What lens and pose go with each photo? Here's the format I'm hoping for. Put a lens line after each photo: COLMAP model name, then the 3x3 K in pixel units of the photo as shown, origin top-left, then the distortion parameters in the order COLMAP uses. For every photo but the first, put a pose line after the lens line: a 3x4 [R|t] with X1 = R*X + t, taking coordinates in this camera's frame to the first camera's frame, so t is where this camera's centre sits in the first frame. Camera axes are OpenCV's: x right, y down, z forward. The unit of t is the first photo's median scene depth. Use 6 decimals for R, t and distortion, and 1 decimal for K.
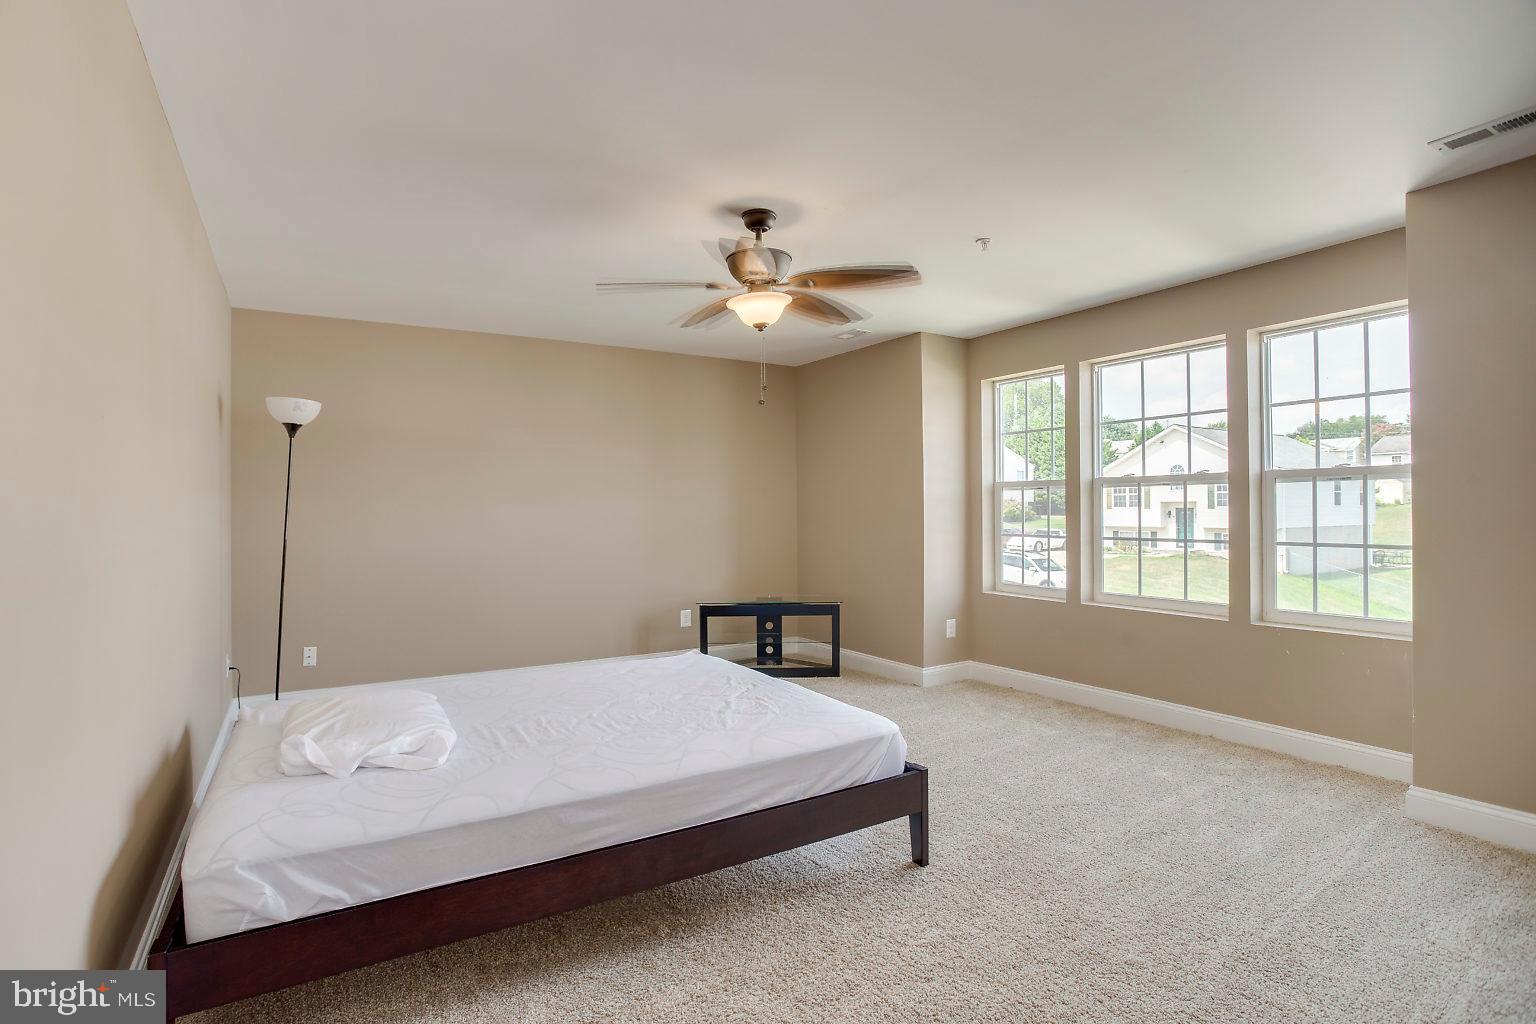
lens RADIAL K [[752.7, 0, 757.8], [0, 752.7, 508.1], [0, 0, 1]] dist [-0.061172, 0.023078]
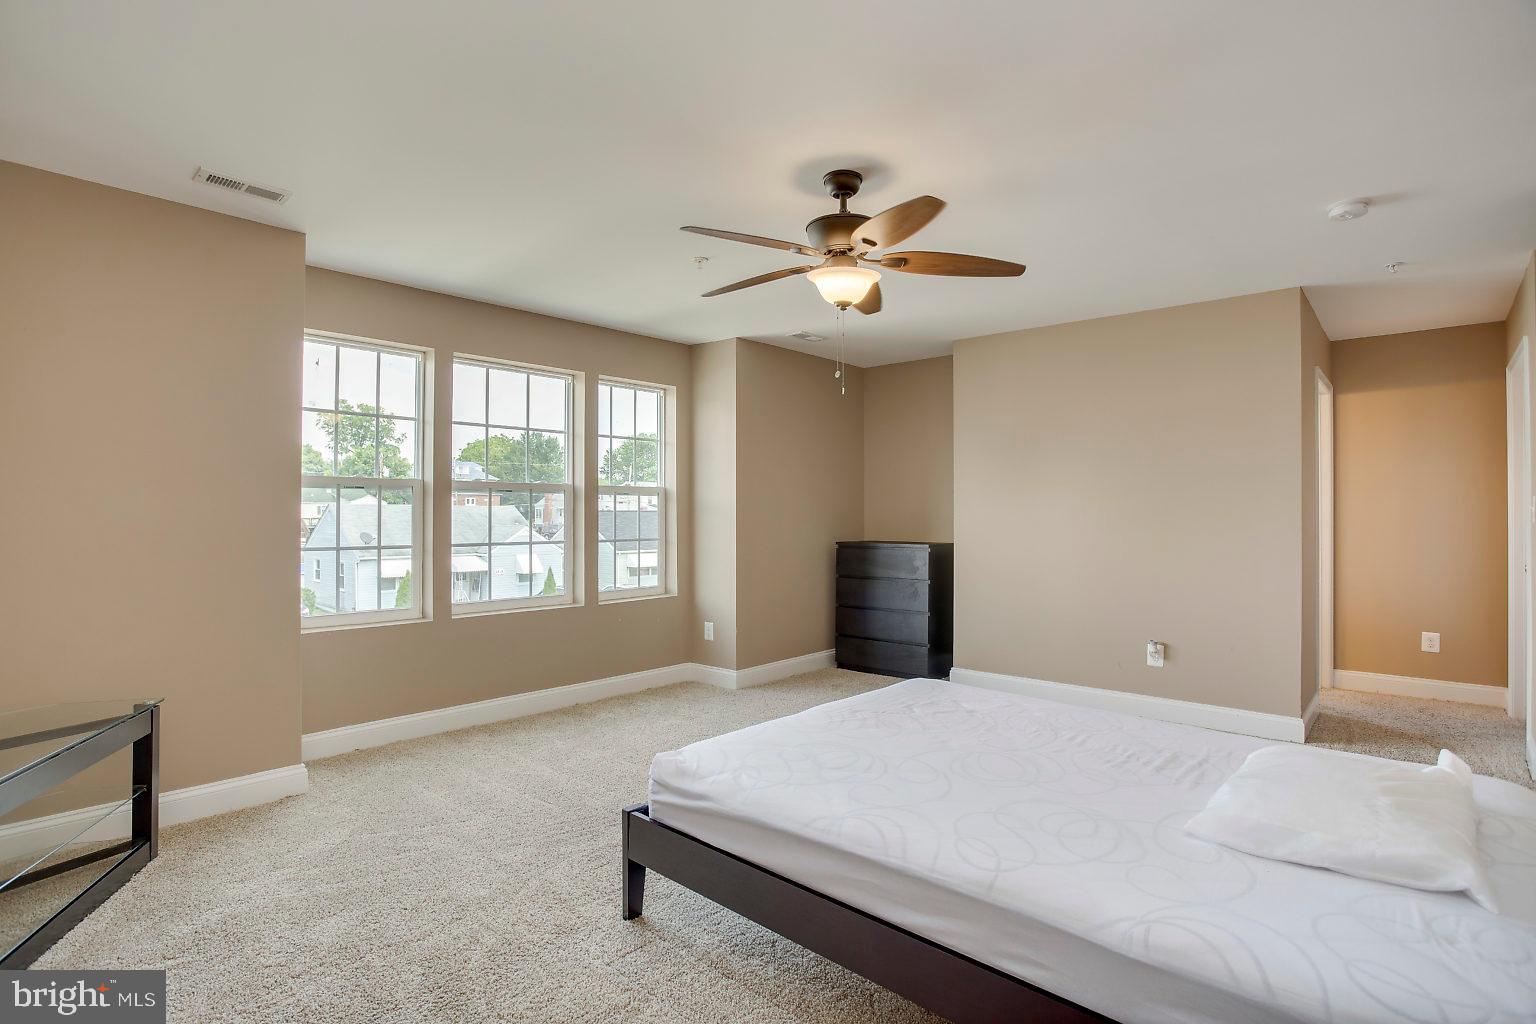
lens RADIAL K [[752.7, 0, 757.8], [0, 752.7, 508.1], [0, 0, 1]] dist [-0.061172, 0.023078]
pose [[-0.276028, 0.012921, 0.961063, -0.728173], [-0.002210, 0.999898, -0.014078, 0.008554], [-0.961147, -0.006010, -0.275971, 1.200535]]
